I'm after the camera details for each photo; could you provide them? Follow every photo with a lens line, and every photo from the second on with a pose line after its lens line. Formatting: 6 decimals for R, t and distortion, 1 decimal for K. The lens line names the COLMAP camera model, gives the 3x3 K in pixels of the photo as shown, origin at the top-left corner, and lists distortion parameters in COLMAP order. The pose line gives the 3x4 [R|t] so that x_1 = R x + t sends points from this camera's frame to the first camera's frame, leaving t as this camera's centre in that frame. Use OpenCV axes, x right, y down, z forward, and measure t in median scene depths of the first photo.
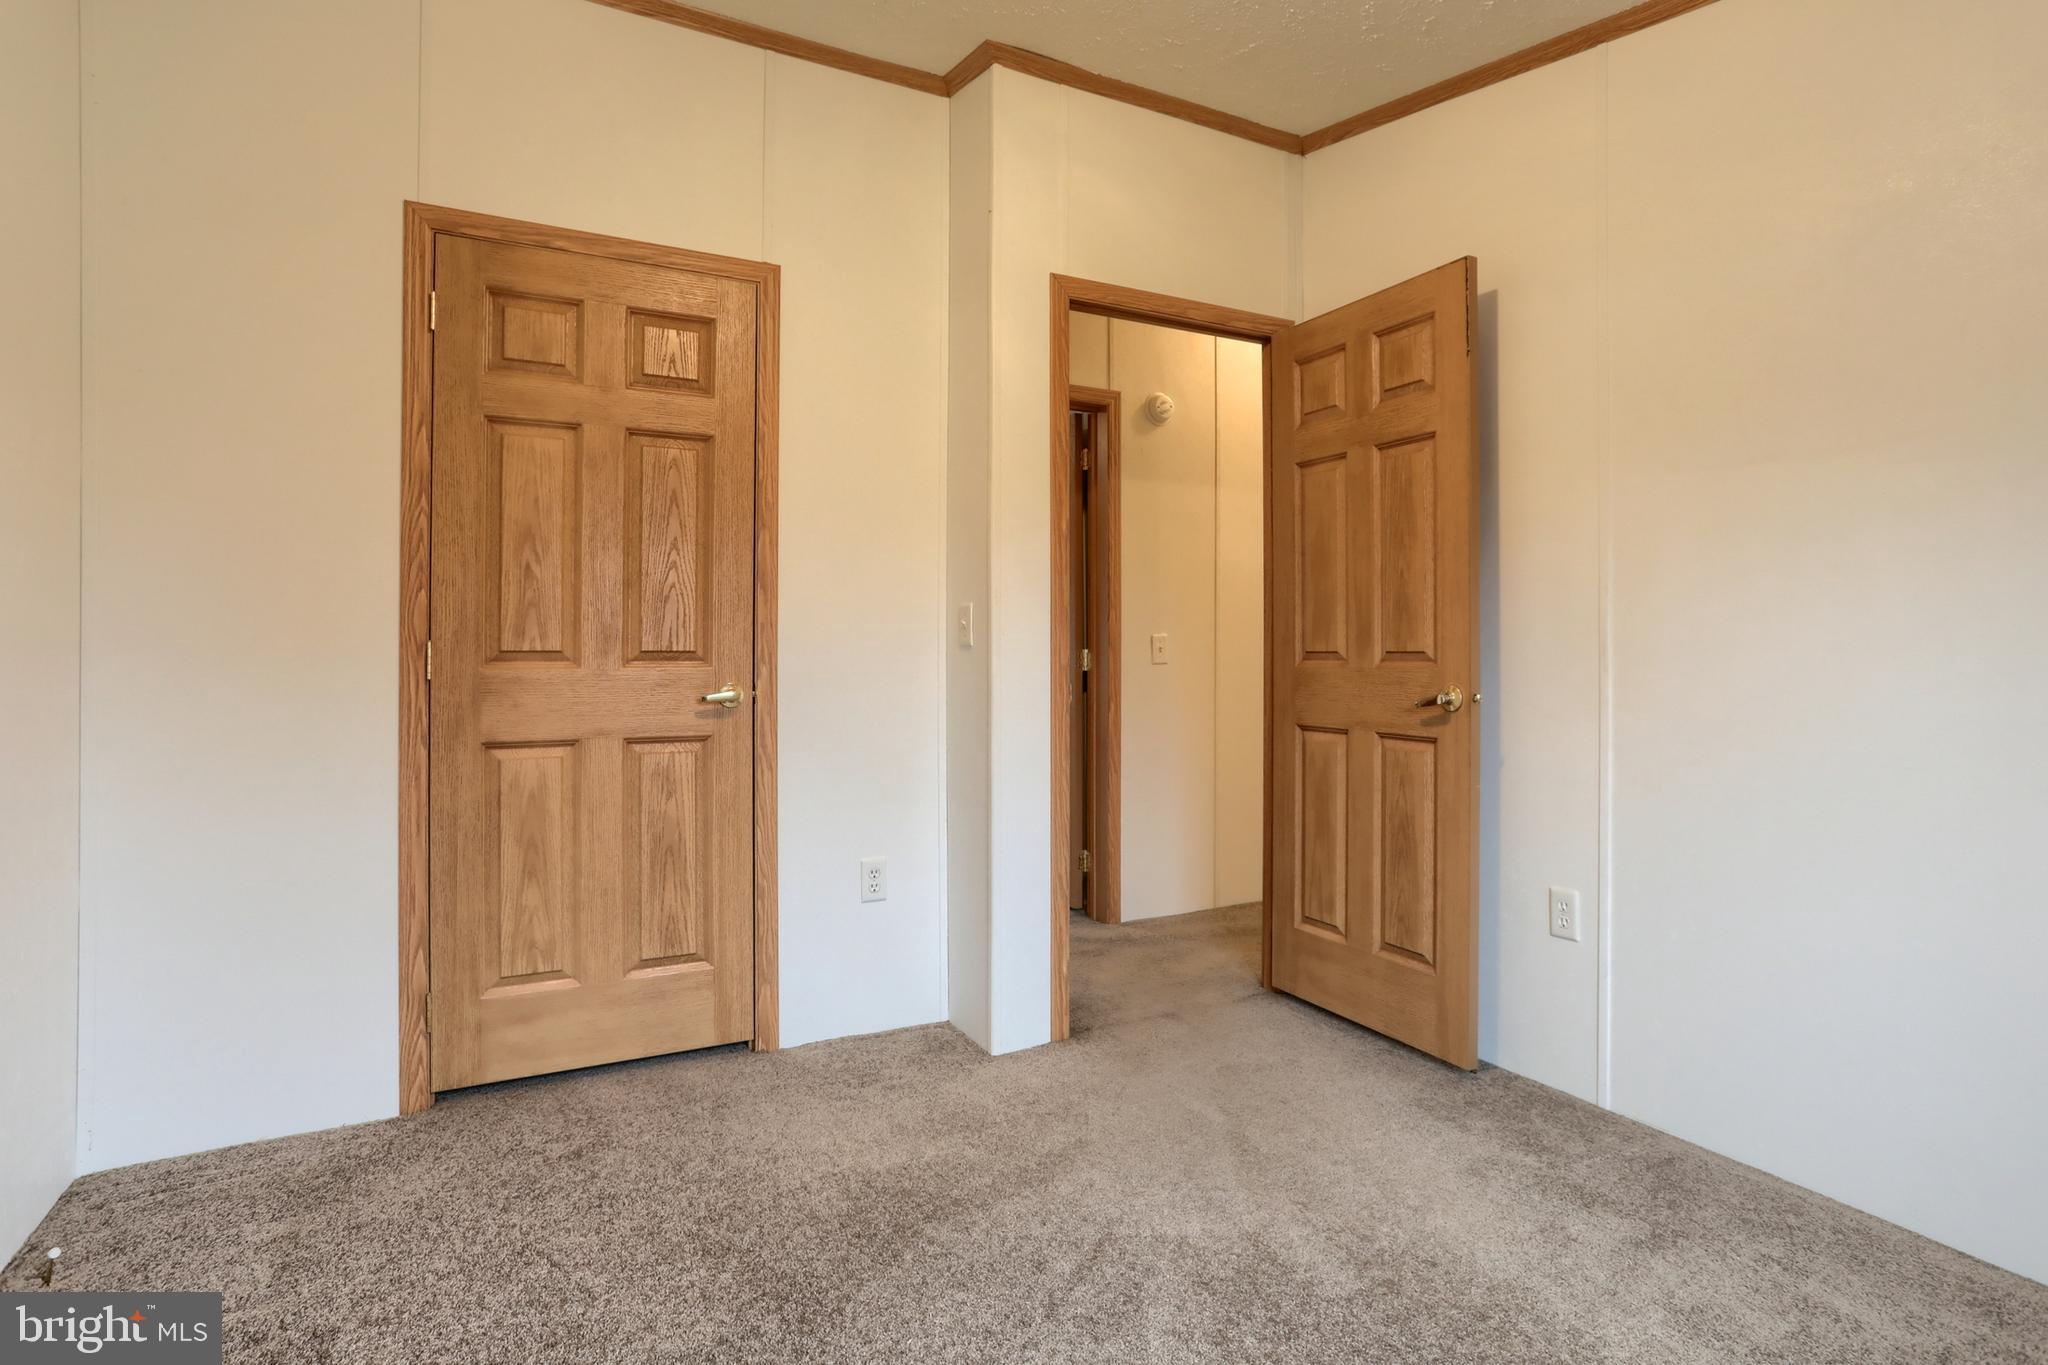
lens RADIAL K [[1024.6, 0, 1025.5], [0, 1024.6, 677.7], [0, 0, 1]] dist [-0.058056, 0.032574]
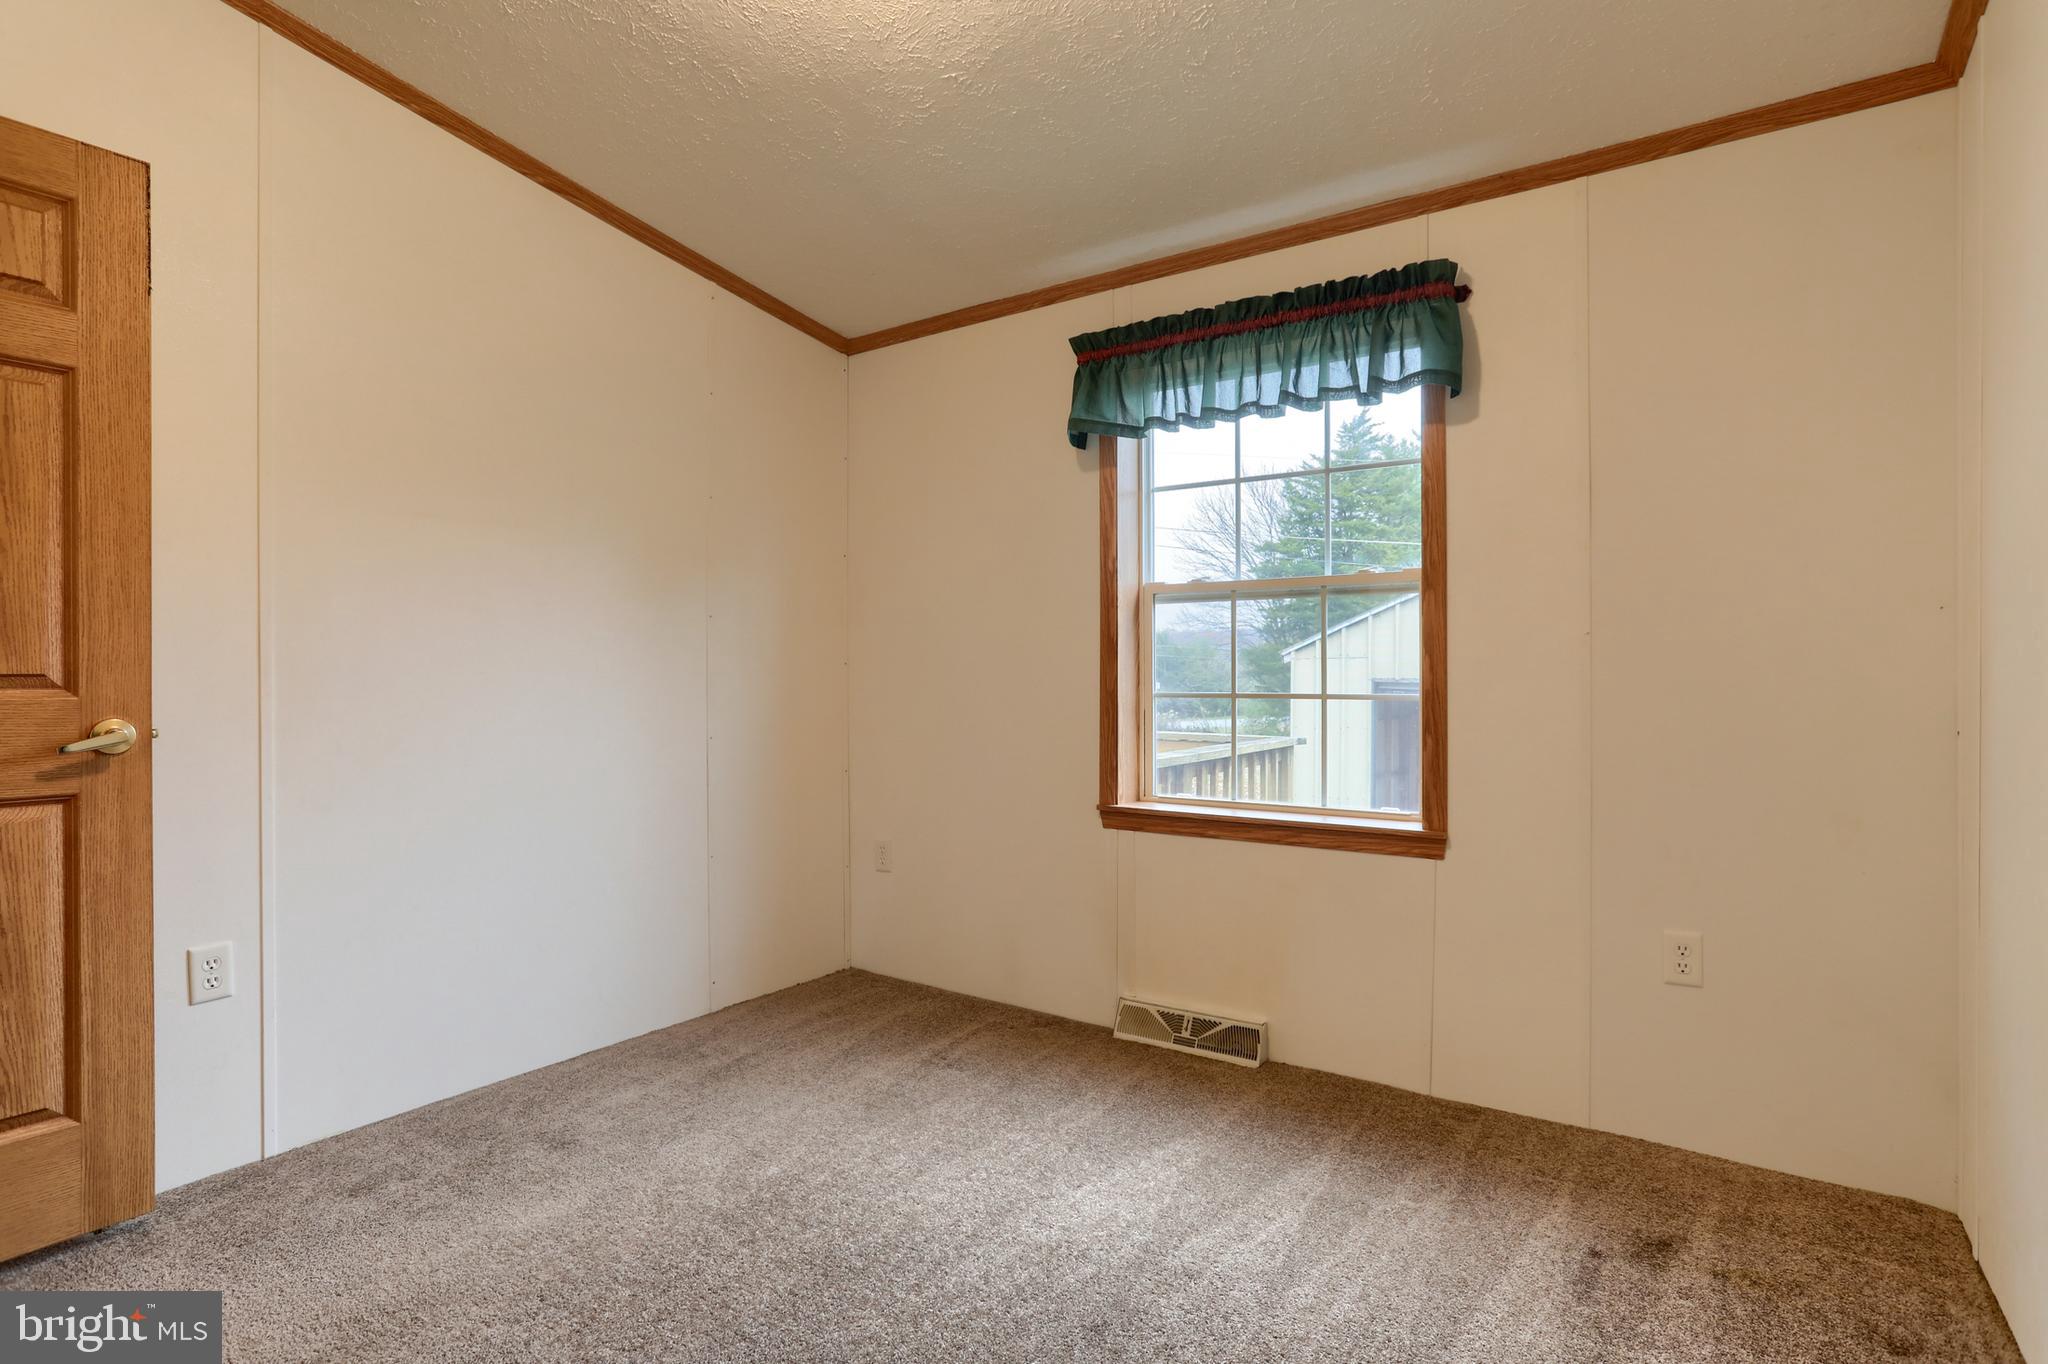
lens RADIAL K [[1024.6, 0, 1025.5], [0, 1024.6, 677.2], [0, 0, 1]] dist [-0.058056, 0.032574]
pose [[-0.472868, -0.003537, 0.881126, -0.541533], [0.007247, 0.999943, 0.007903, -0.024666], [-0.881103, 0.010123, -0.472815, 0.742678]]
